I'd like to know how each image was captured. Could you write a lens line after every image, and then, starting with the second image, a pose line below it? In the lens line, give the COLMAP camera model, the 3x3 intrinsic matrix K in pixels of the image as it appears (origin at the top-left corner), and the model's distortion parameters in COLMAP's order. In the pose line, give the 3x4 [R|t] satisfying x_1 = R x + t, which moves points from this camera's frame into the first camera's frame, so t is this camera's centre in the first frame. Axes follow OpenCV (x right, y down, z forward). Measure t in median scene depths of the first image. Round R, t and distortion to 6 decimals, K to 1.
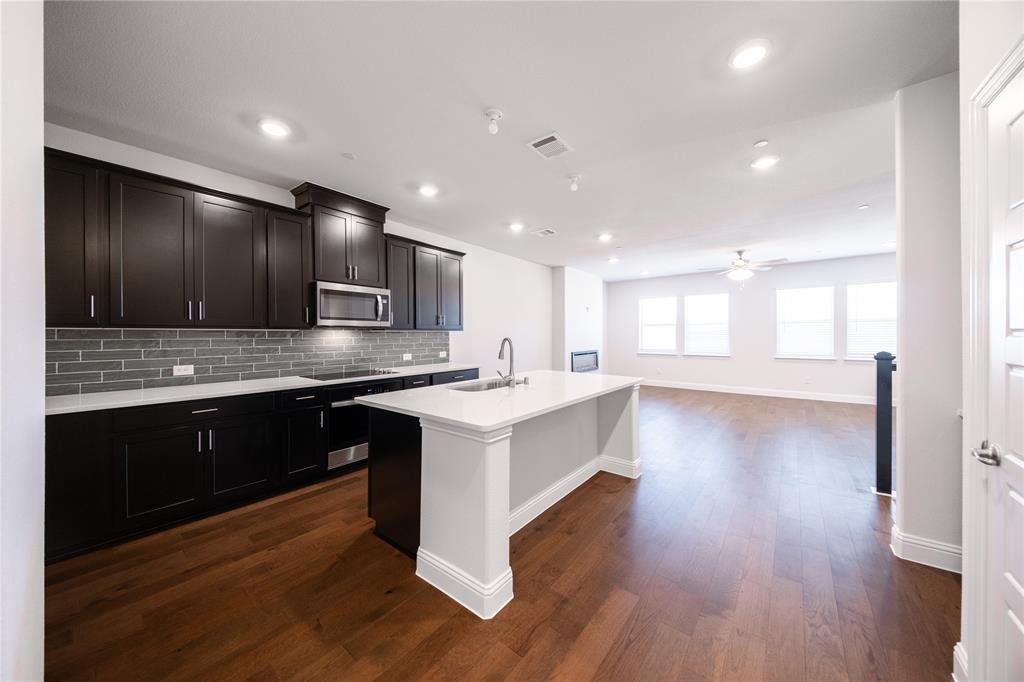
lens RADIAL K [[351.5, 0, 507.0], [0, 351.5, 334.7], [0, 0, 1]] dist [0.052169, -0.023673]
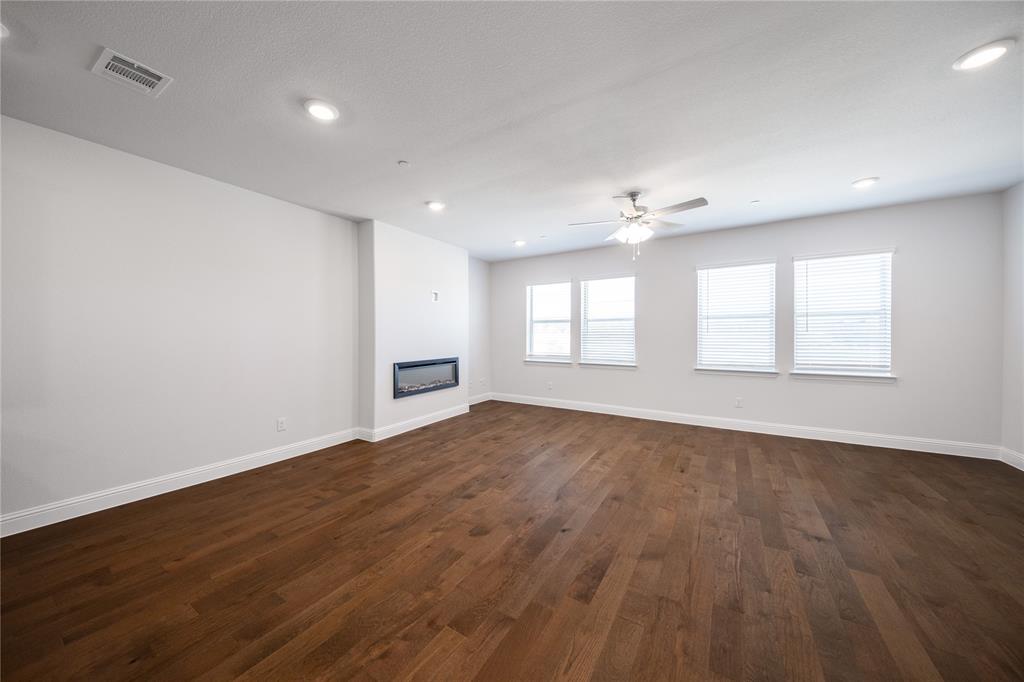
lens RADIAL K [[351.5, 0, 507.0], [0, 351.5, 334.7], [0, 0, 1]] dist [0.052169, -0.023673]
pose [[0.993720, 0.001002, 0.111892, 0.321177], [-0.000897, 0.999999, -0.000988, 0.000338], [-0.111893, 0.000882, 0.993720, 0.374712]]
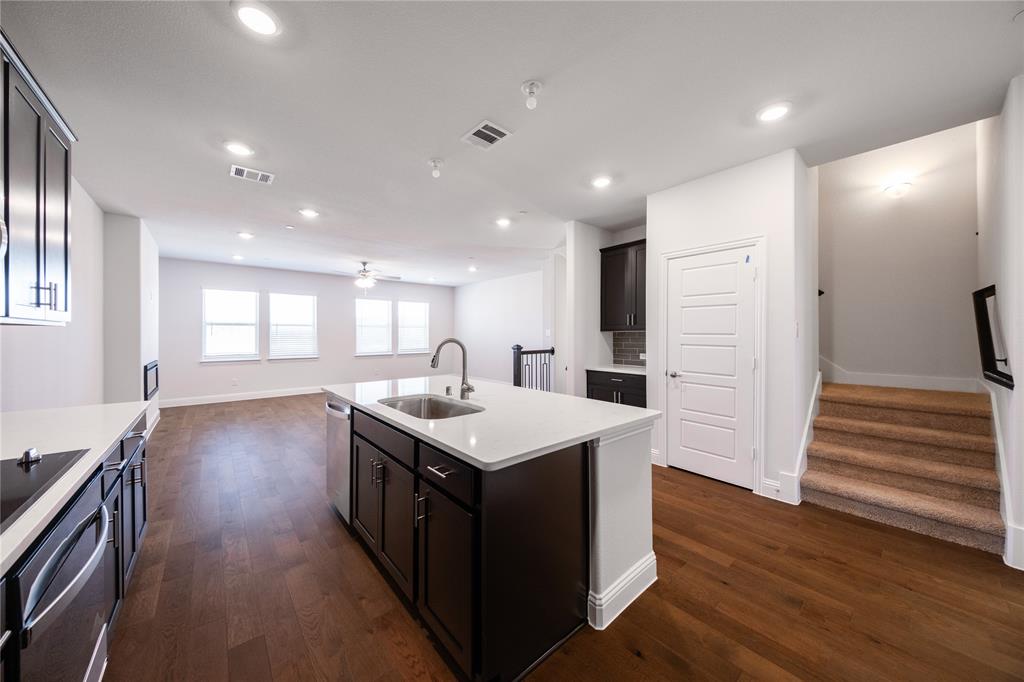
lens RADIAL K [[351.5, 0, 507.0], [0, 351.5, 334.7], [0, 0, 1]] dist [0.052169, -0.023673]
pose [[0.179375, 0.001264, 0.983780, -0.315449], [0.003604, 0.999992, -0.001942, -0.000675], [-0.983774, 0.003894, 0.179369, 0.305897]]
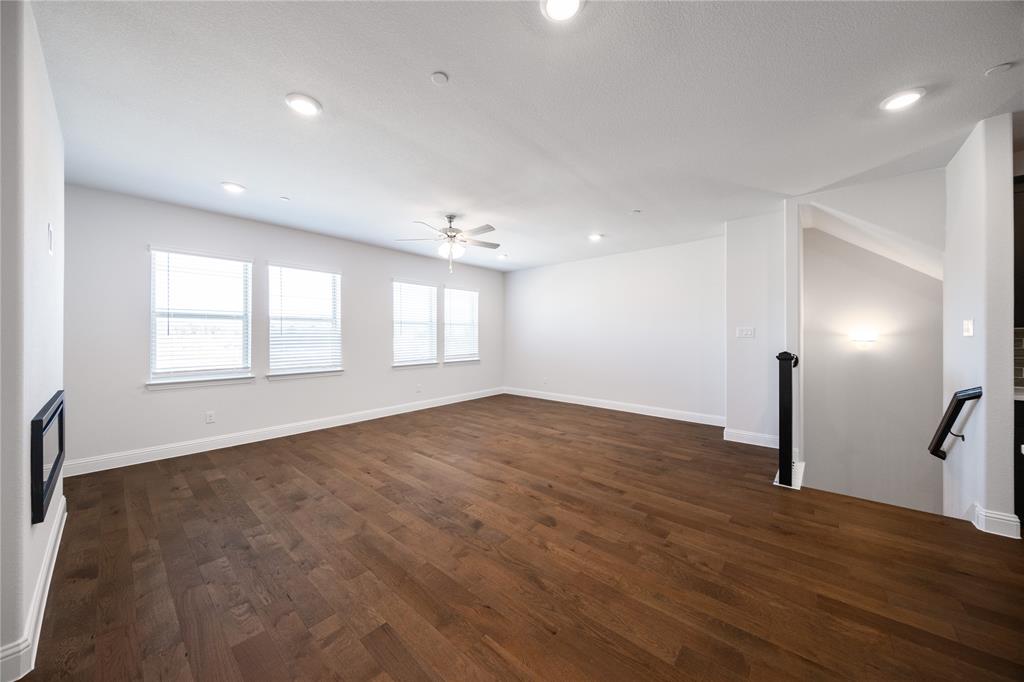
lens RADIAL K [[351.5, 0, 507.0], [0, 351.5, 334.7], [0, 0, 1]] dist [0.052169, -0.023673]
pose [[0.041856, 0.004344, 0.999114, -0.020701], [0.004734, 0.999978, -0.004546, -0.000050], [-0.999112, 0.004920, 0.041835, 0.732551]]
